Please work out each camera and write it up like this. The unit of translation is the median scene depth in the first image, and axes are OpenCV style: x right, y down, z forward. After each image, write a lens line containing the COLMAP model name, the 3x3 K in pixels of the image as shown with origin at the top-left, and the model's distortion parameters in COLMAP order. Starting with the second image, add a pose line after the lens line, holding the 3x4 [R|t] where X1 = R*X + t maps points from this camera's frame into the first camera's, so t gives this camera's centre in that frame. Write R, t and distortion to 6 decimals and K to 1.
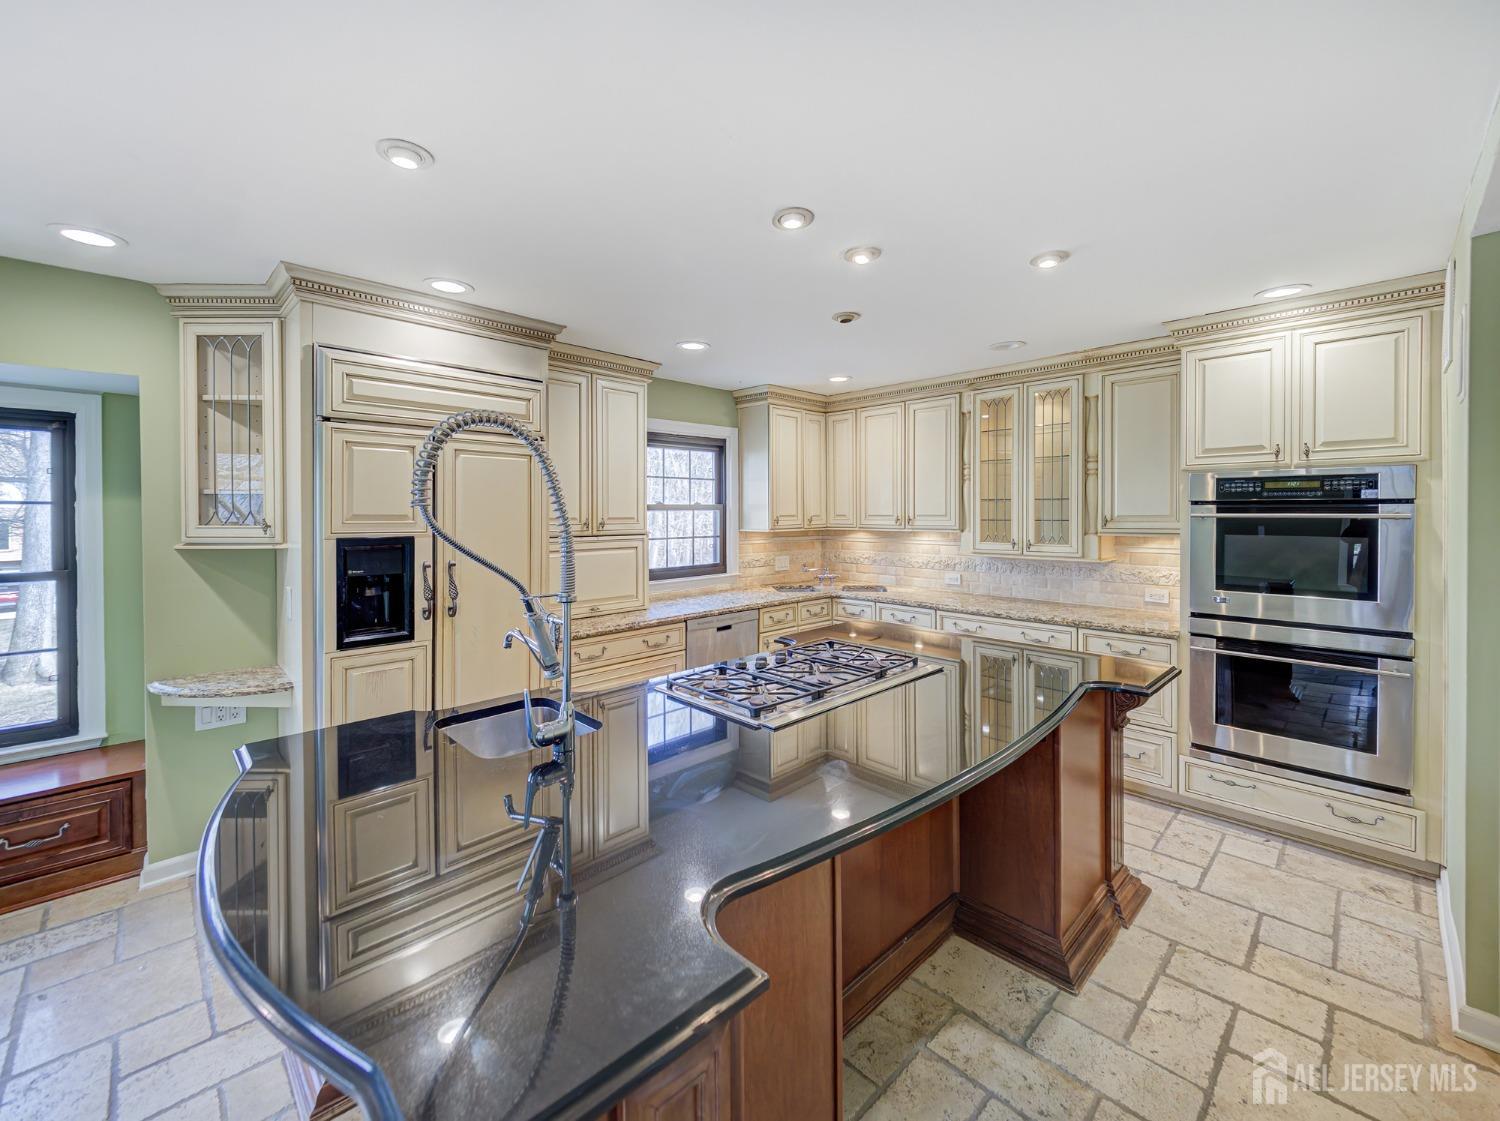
lens RADIAL K [[626.0, 0, 752.3], [0, 626.0, 527.4], [0, 0, 1]] dist [0.029083, -0.015155]
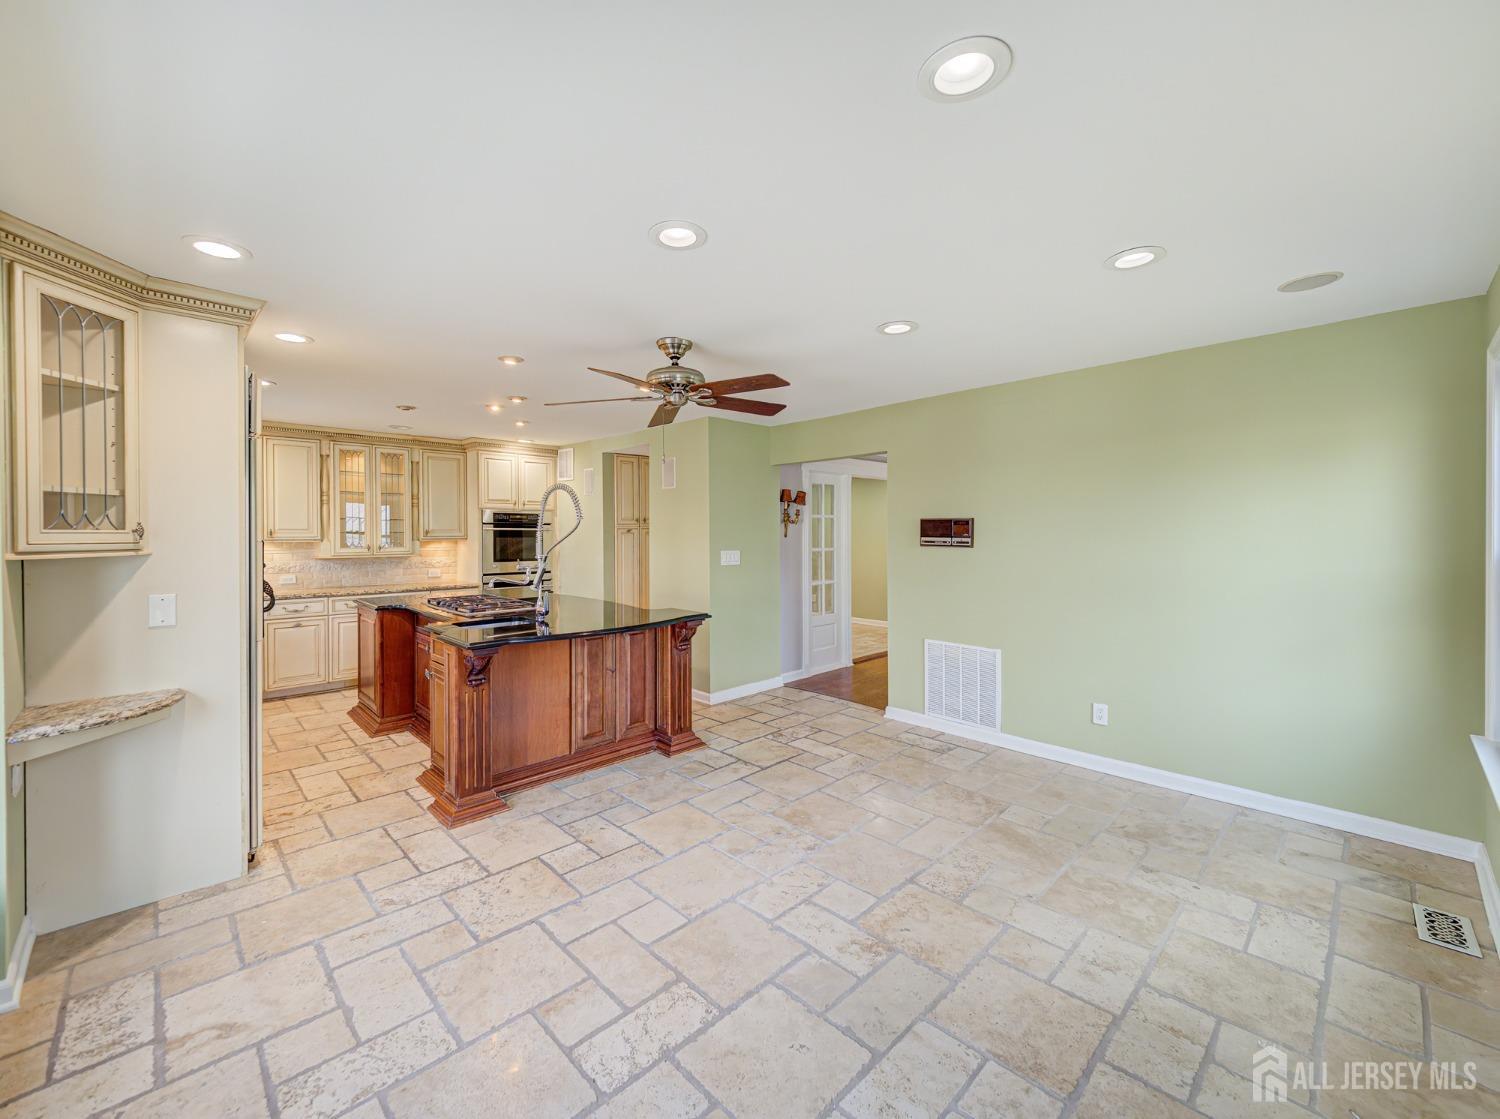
lens RADIAL K [[626.0, 0, 752.3], [0, 626.0, 526.4], [0, 0, 1]] dist [0.029083, -0.015155]
pose [[-0.006410, 0.013037, 0.999894, -1.565452], [0.024650, 0.999613, -0.012875, 0.023744], [-0.999676, 0.024565, -0.006729, 0.104429]]
